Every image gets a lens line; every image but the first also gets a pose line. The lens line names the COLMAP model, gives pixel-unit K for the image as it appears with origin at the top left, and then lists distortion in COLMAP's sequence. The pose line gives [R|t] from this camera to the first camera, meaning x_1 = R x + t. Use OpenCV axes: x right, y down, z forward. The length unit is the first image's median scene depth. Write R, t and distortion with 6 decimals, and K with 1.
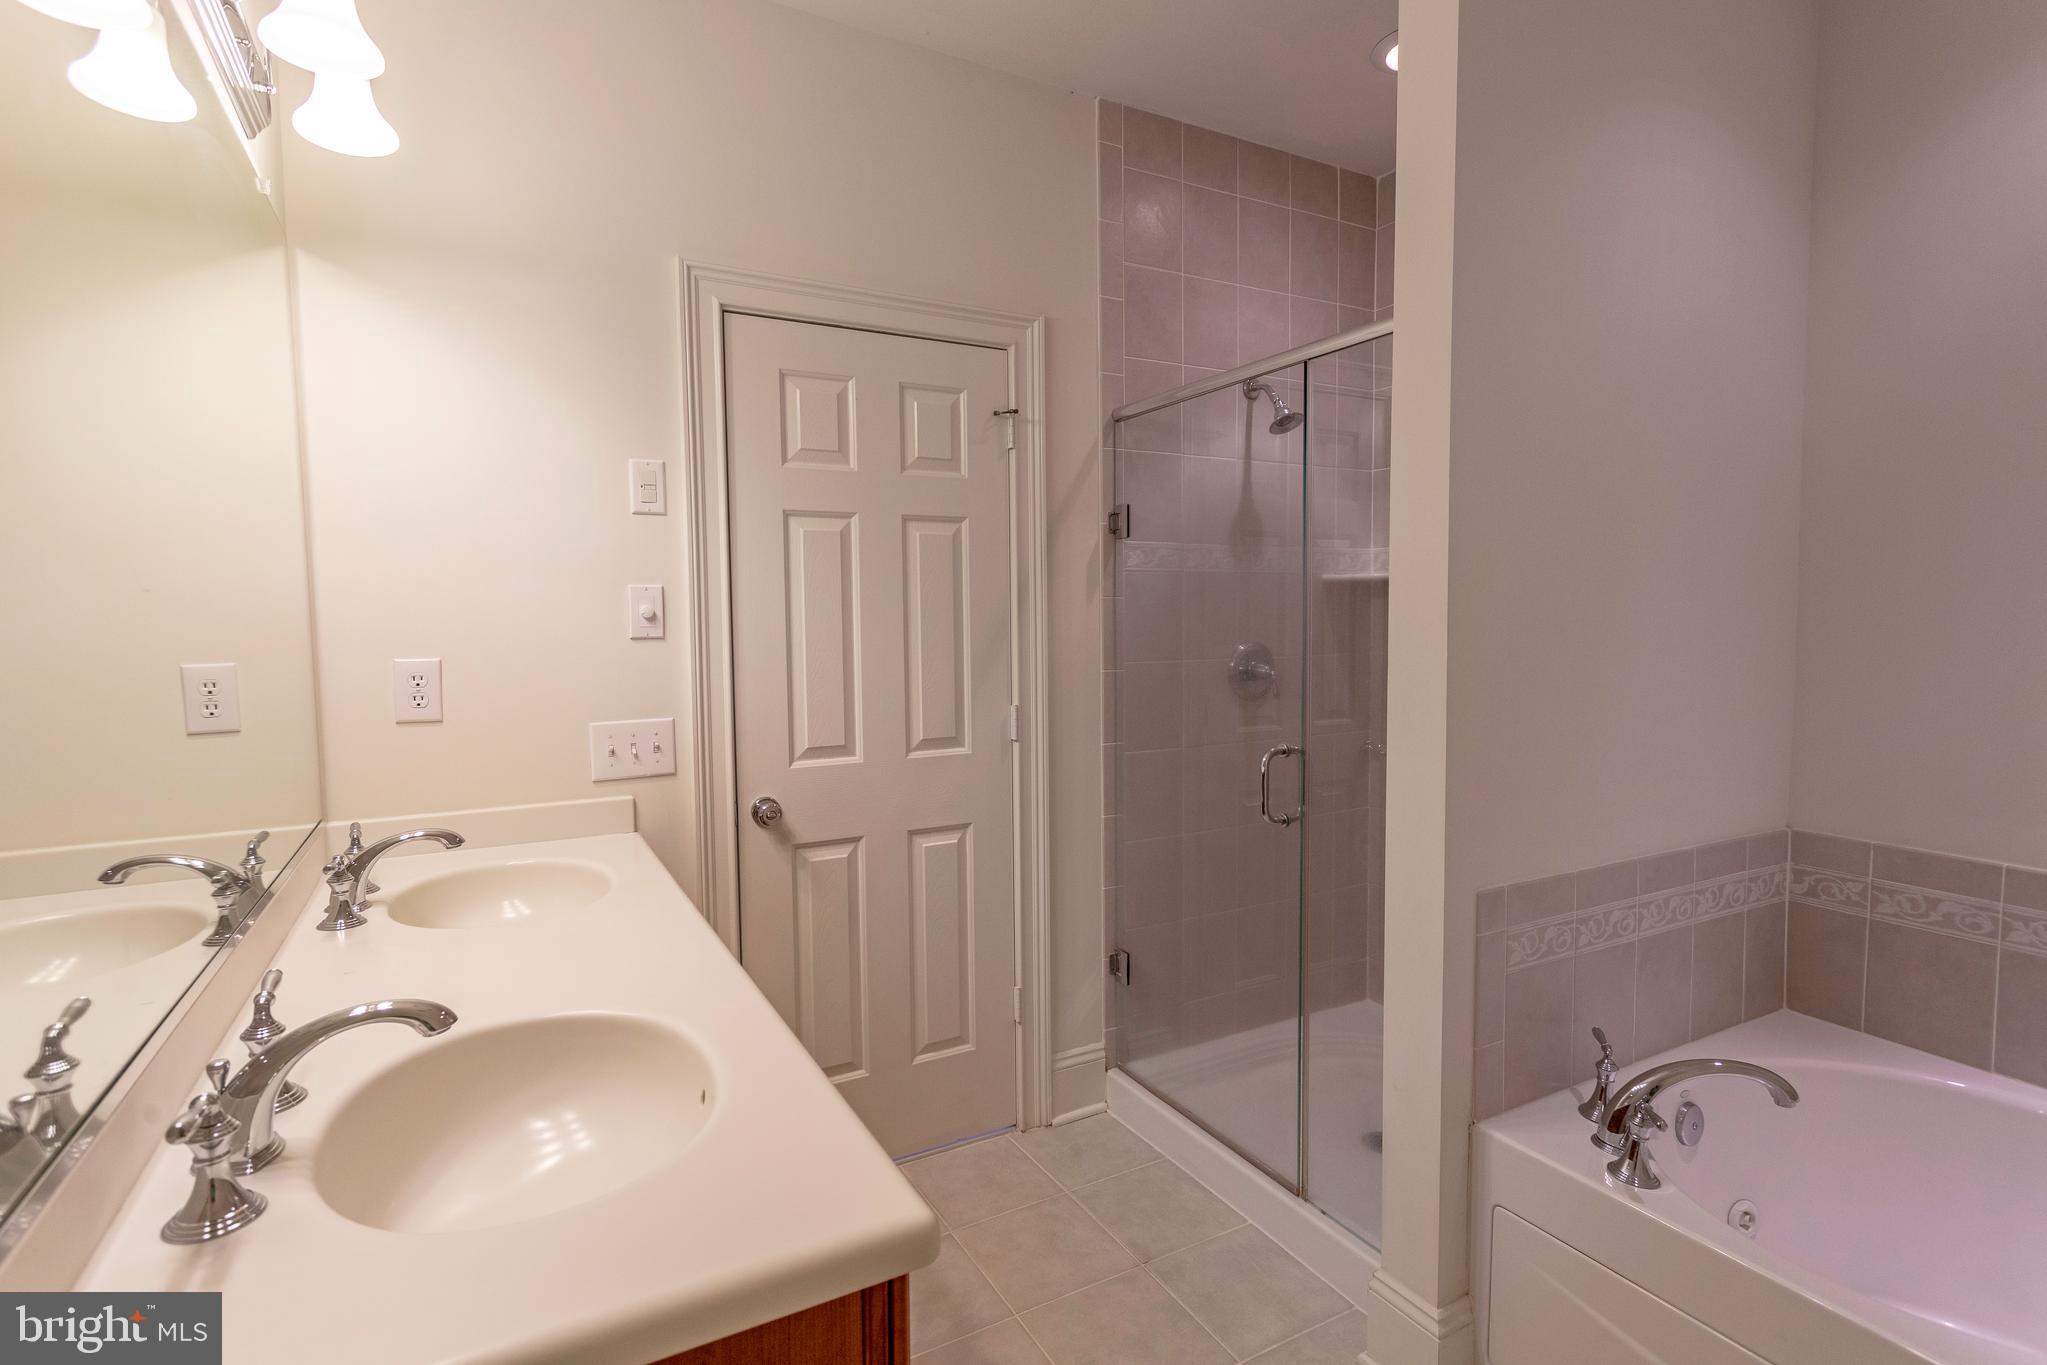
lens RADIAL K [[998.3, 0, 1023.5], [0, 998.3, 682.5], [0, 0, 1]] dist [0.005819, 0.001568]
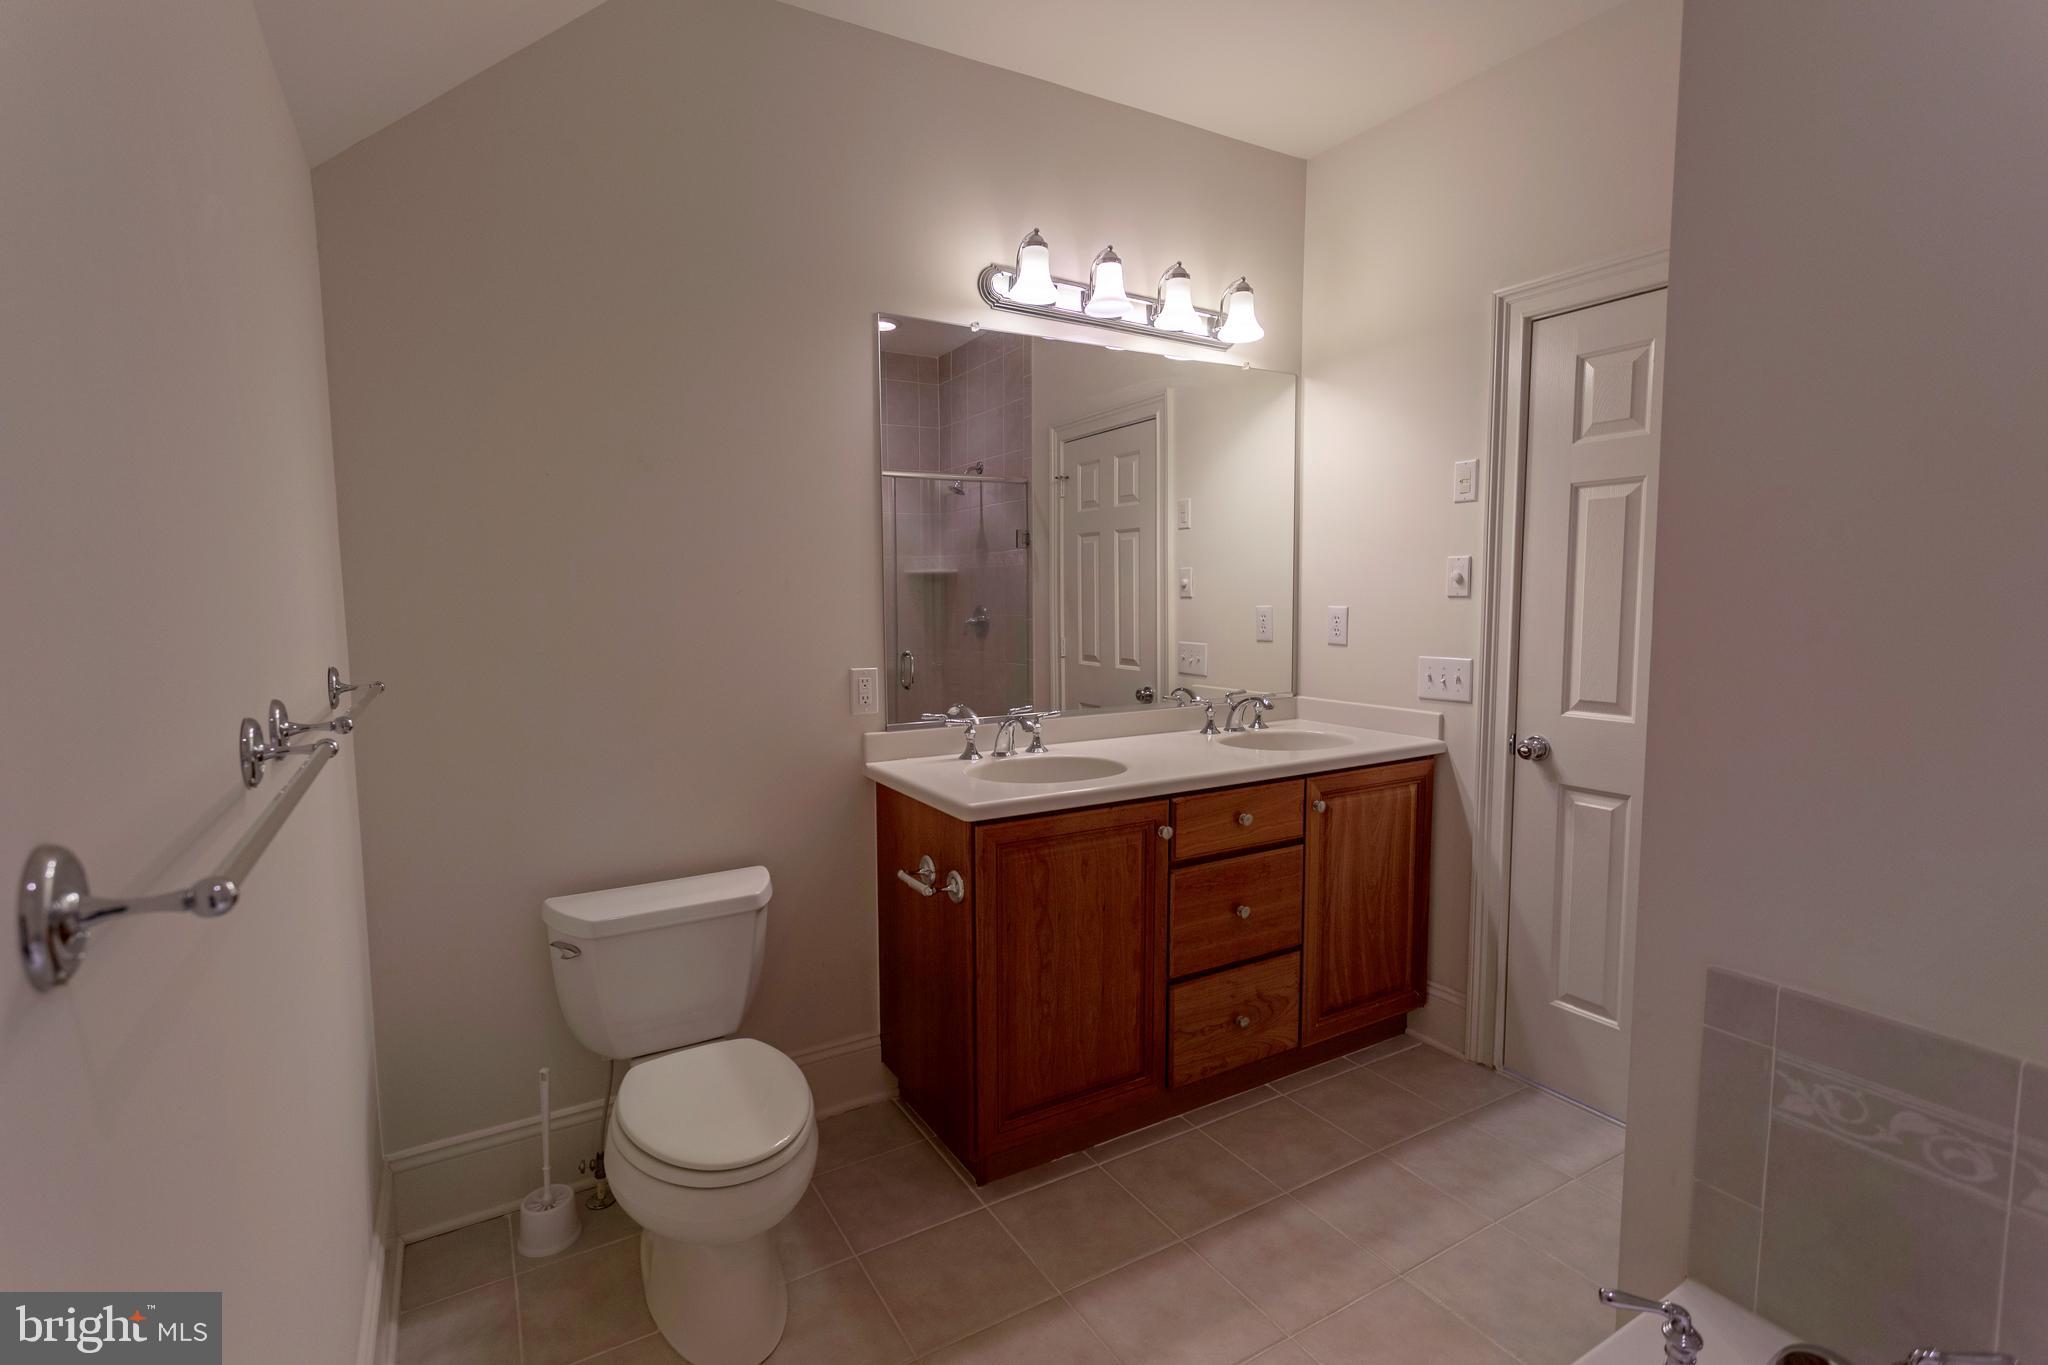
lens RADIAL K [[967.2, 0, 1014.1], [0, 967.2, 675.4], [0, 0, 1]] dist [0.002313, 0.001238]
pose [[0.027345, 0.094597, -0.995140, 0.875651], [-0.062369, 0.993734, 0.092750, -0.021785], [0.997679, 0.059529, 0.033073, 0.375031]]
